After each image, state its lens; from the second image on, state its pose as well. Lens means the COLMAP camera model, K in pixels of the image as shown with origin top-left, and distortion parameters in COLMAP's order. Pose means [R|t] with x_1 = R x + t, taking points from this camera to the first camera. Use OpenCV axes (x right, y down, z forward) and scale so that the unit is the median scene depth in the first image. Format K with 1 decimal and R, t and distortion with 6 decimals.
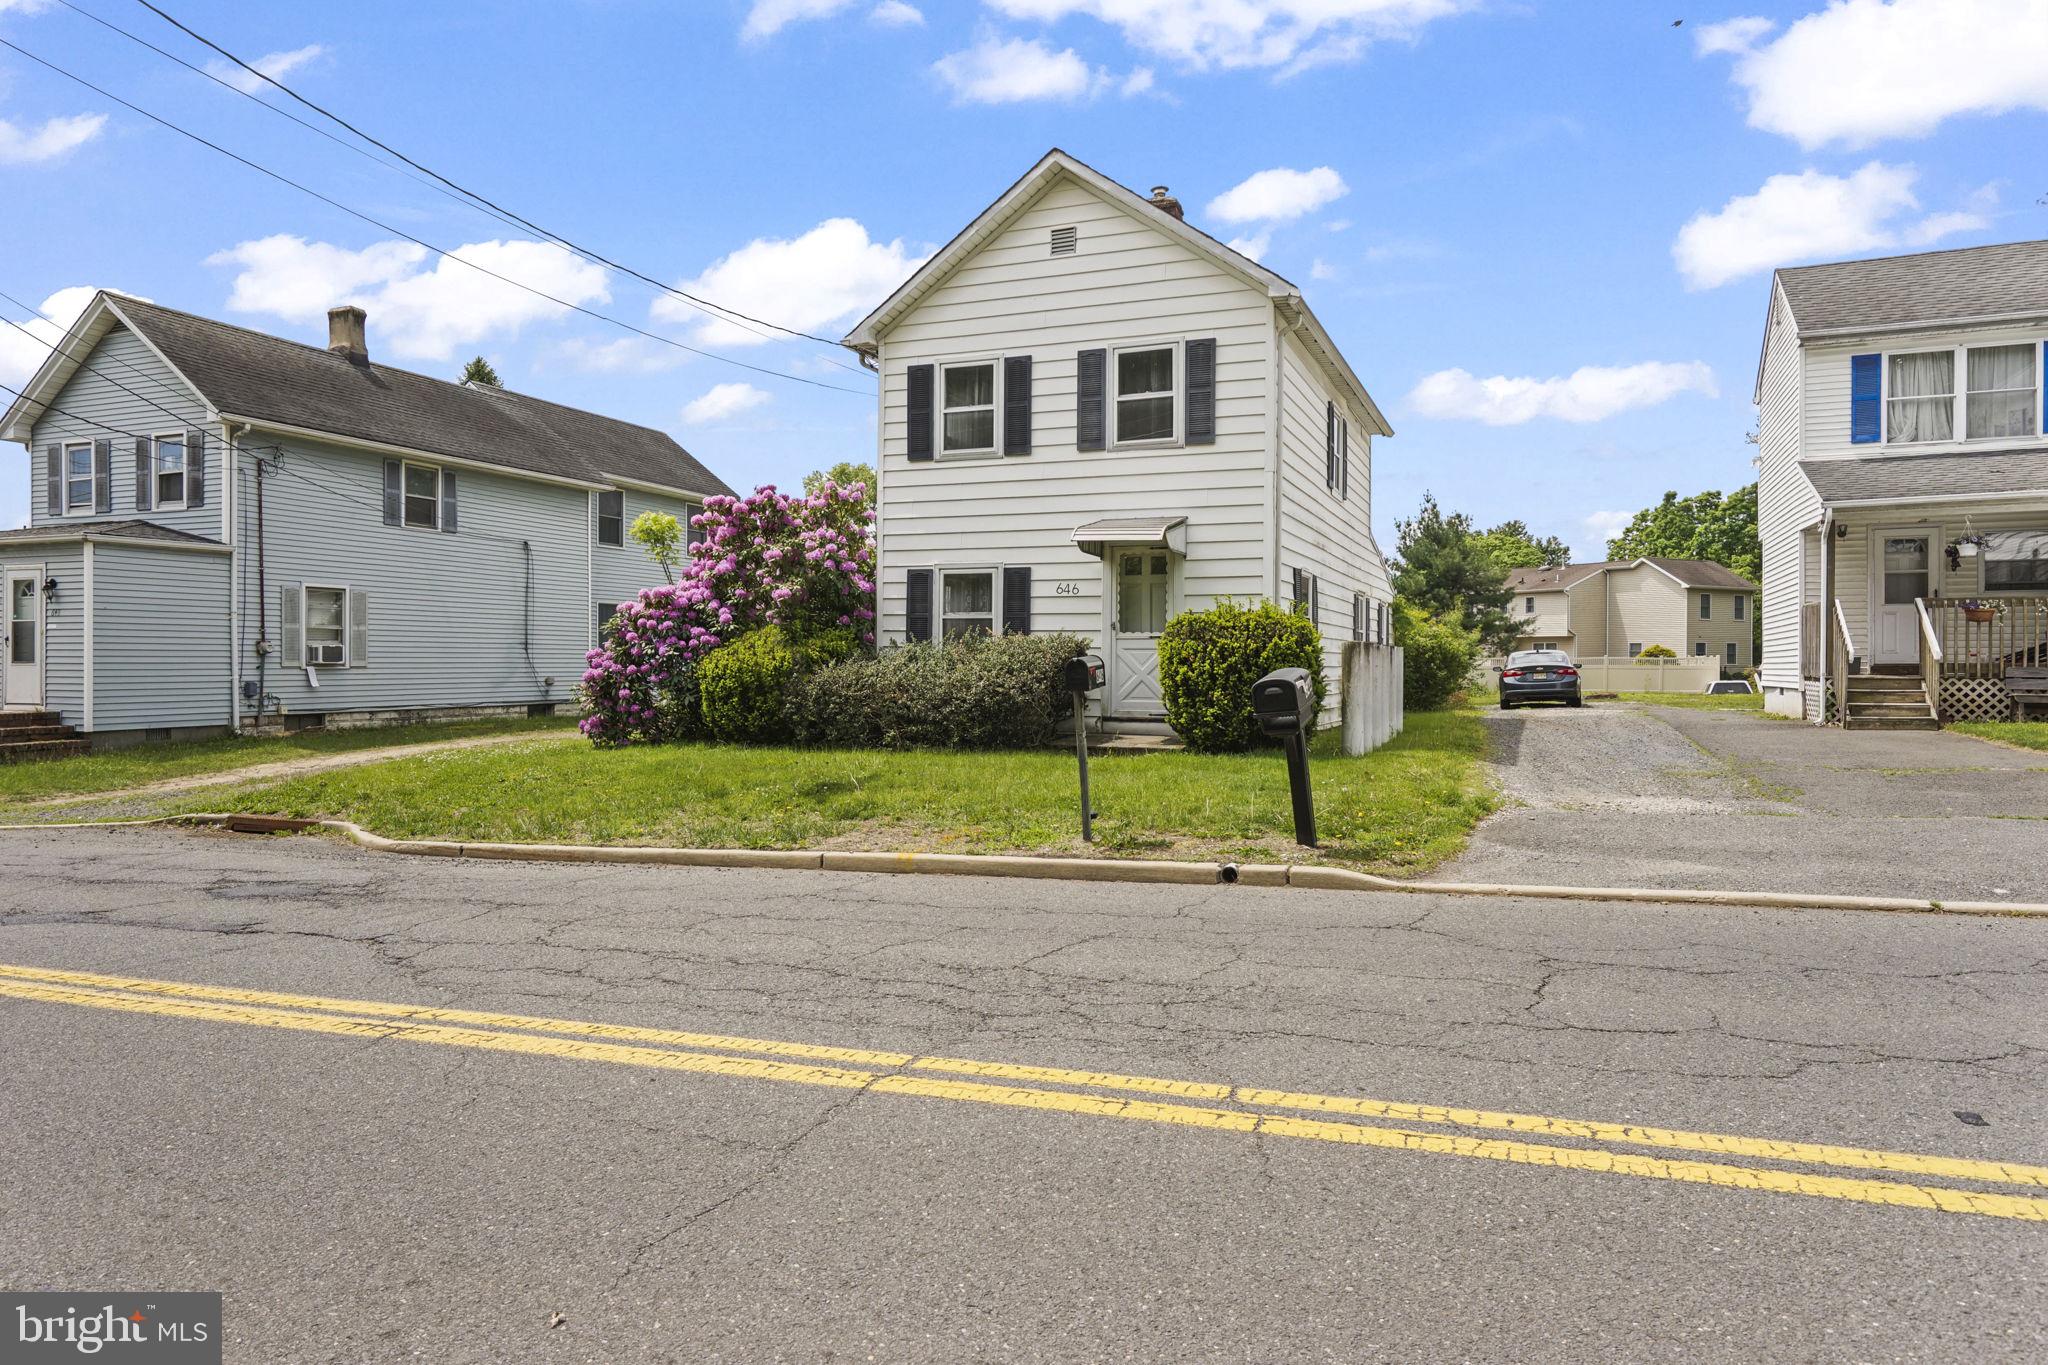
lens RADIAL K [[1283.9, 0, 1017.3], [0, 1283.9, 662.7], [0, 0, 1]] dist [0.007348, 0.002093]
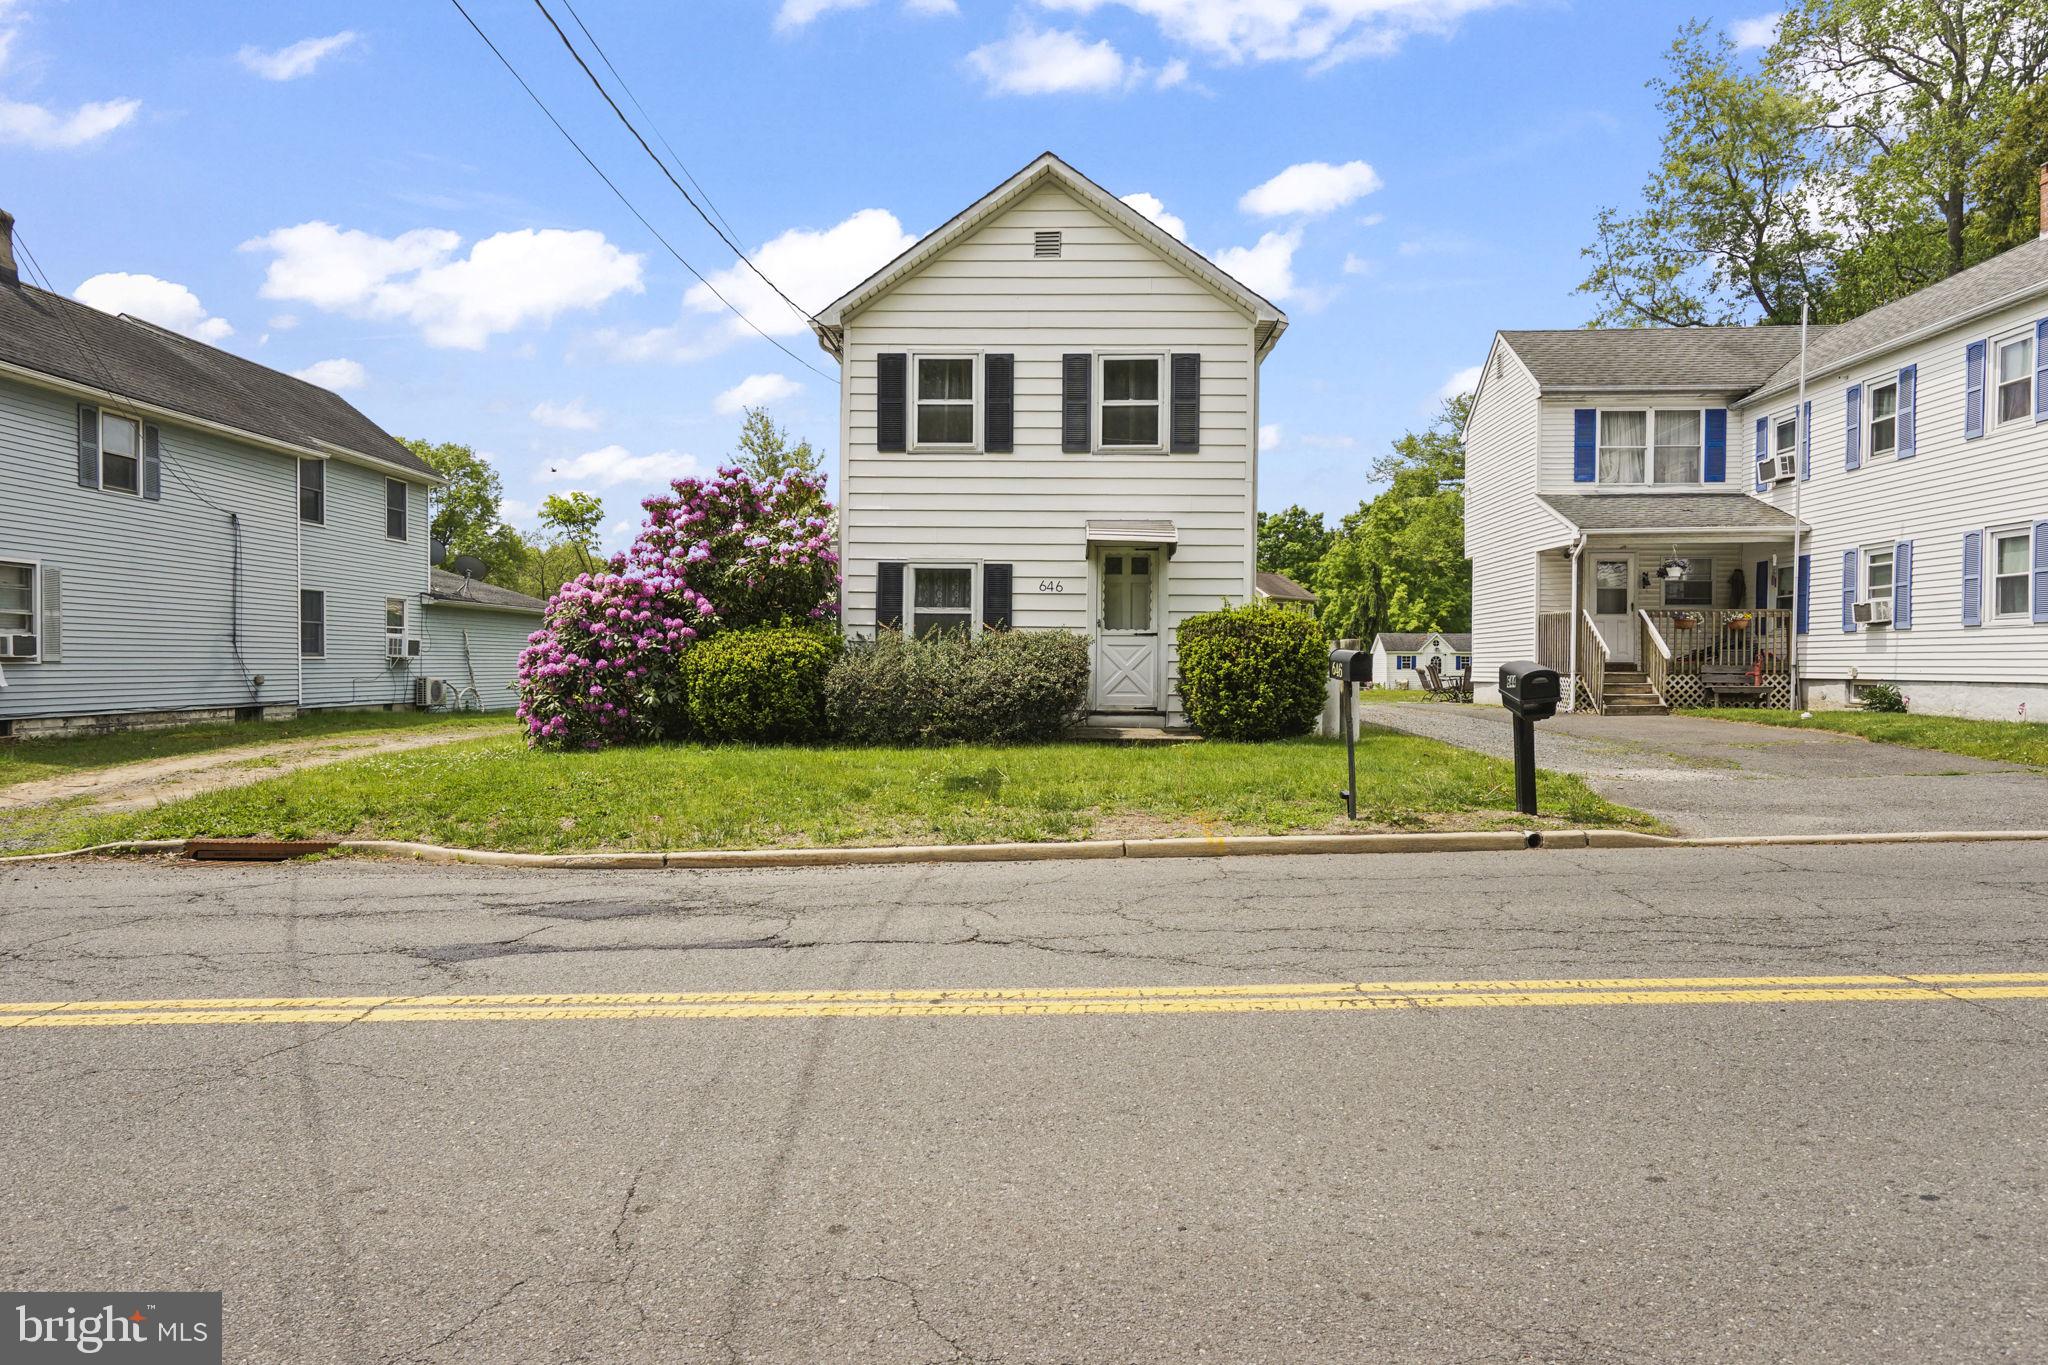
lens RADIAL K [[1295.0, 0, 1024.0], [0, 1295.0, 682.5], [0, 0, 1]] dist [0.004438, 0.002663]
pose [[0.936999, -0.002641, 0.349321, -0.337586], [-0.002481, 0.999896, 0.014216, 0.004487], [-0.349323, -0.014187, 0.936895, 0.039504]]
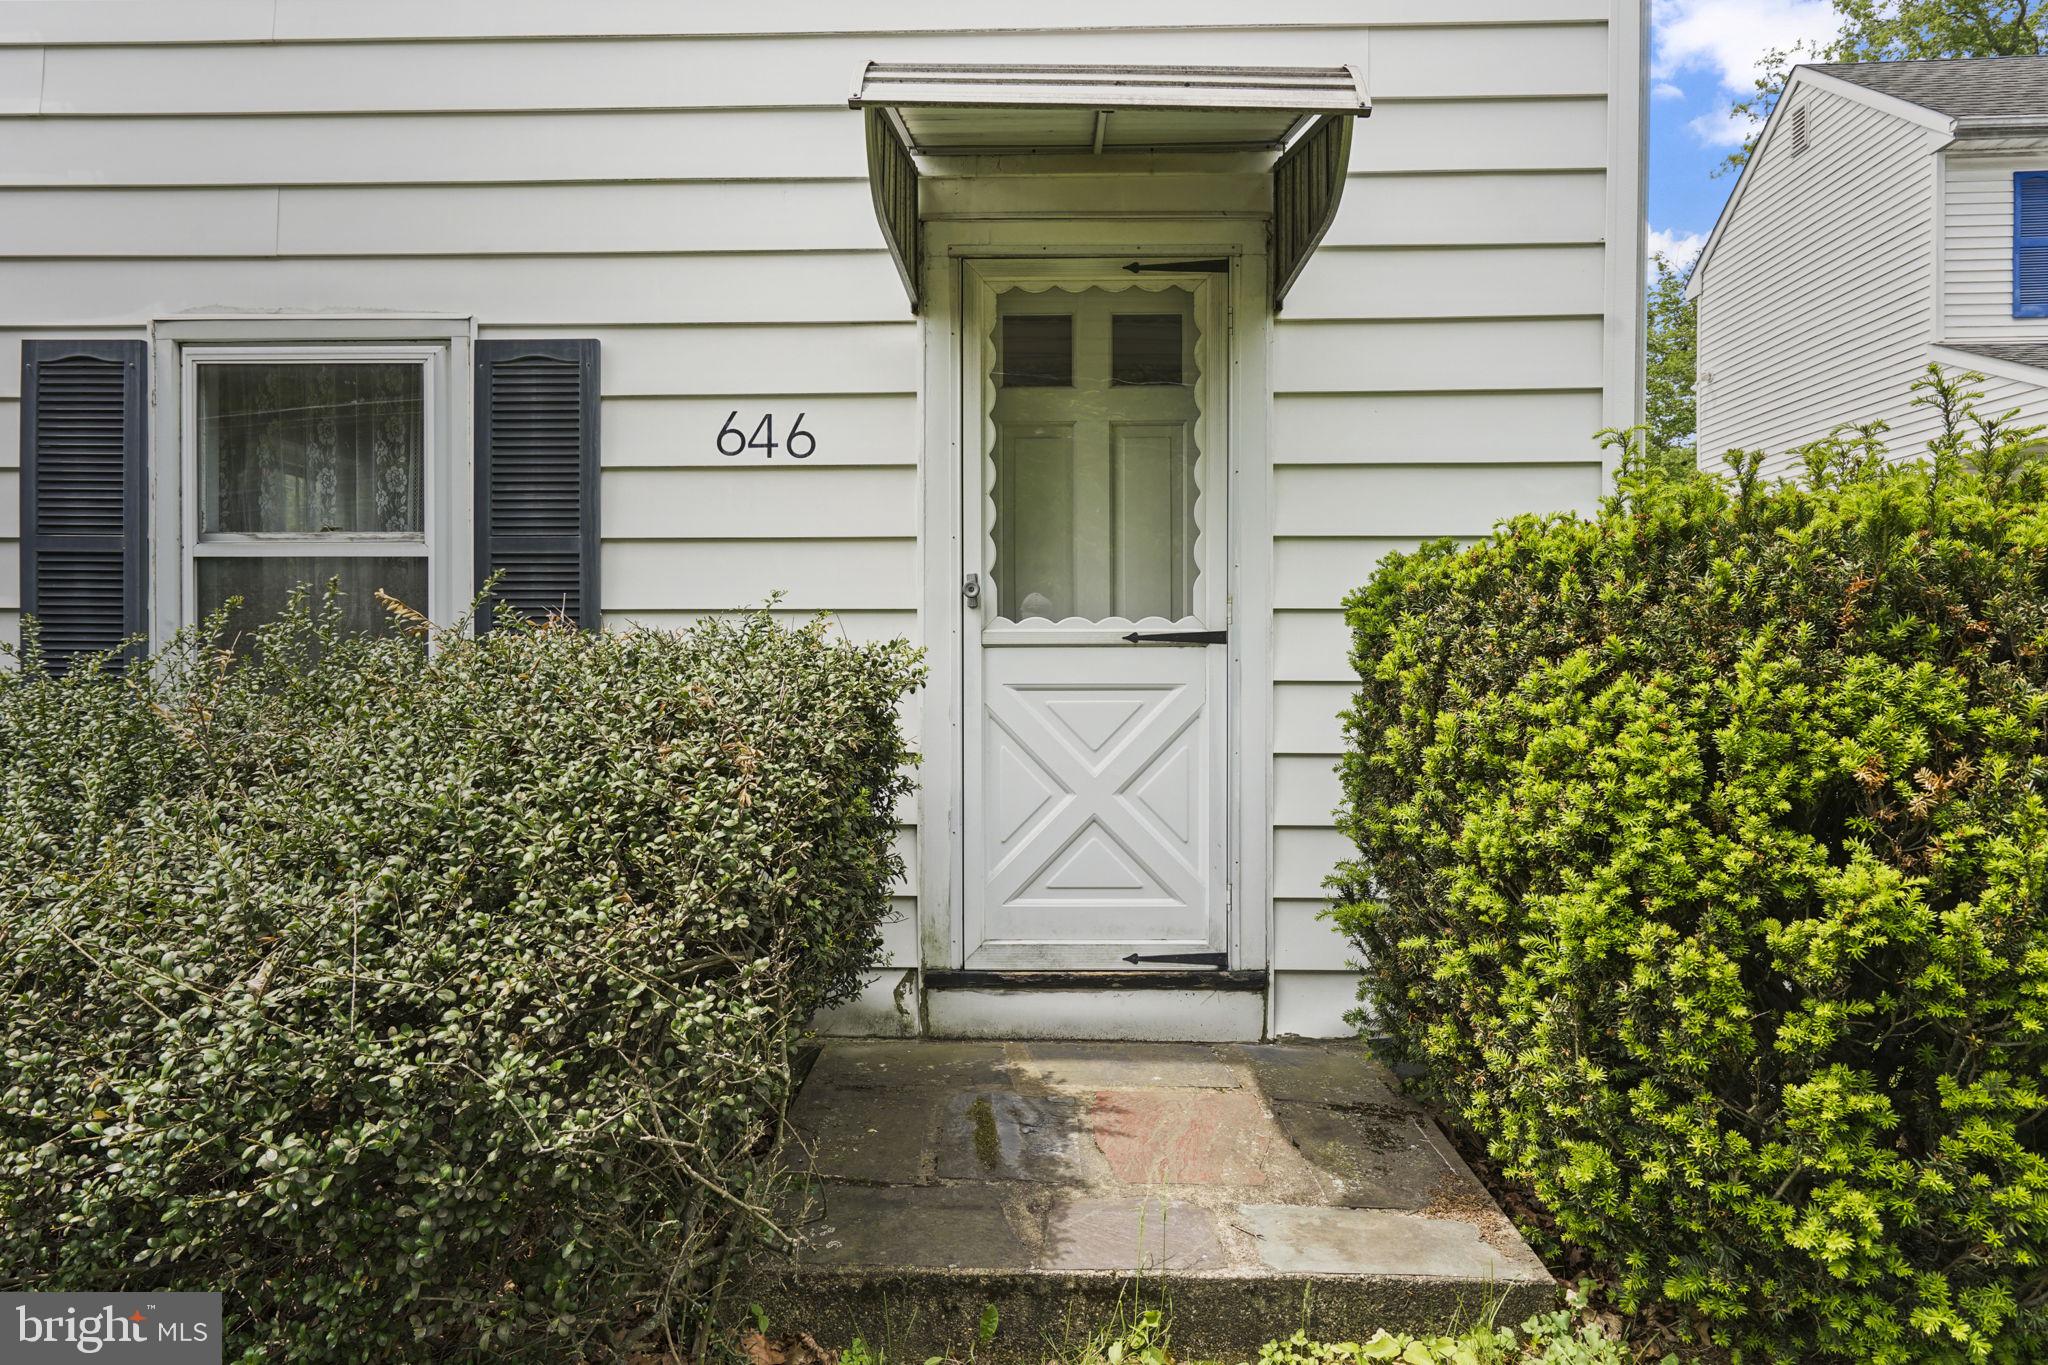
lens RADIAL K [[1283.9, 0, 1017.3], [0, 1283.9, 662.7], [0, 0, 1]] dist [0.007348, 0.002093]
pose [[0.936898, -0.005527, 0.349559, -0.000483], [0.006329, 0.999979, -0.001153, -0.014565], [-0.349545, 0.003293, 0.936914, 0.752496]]
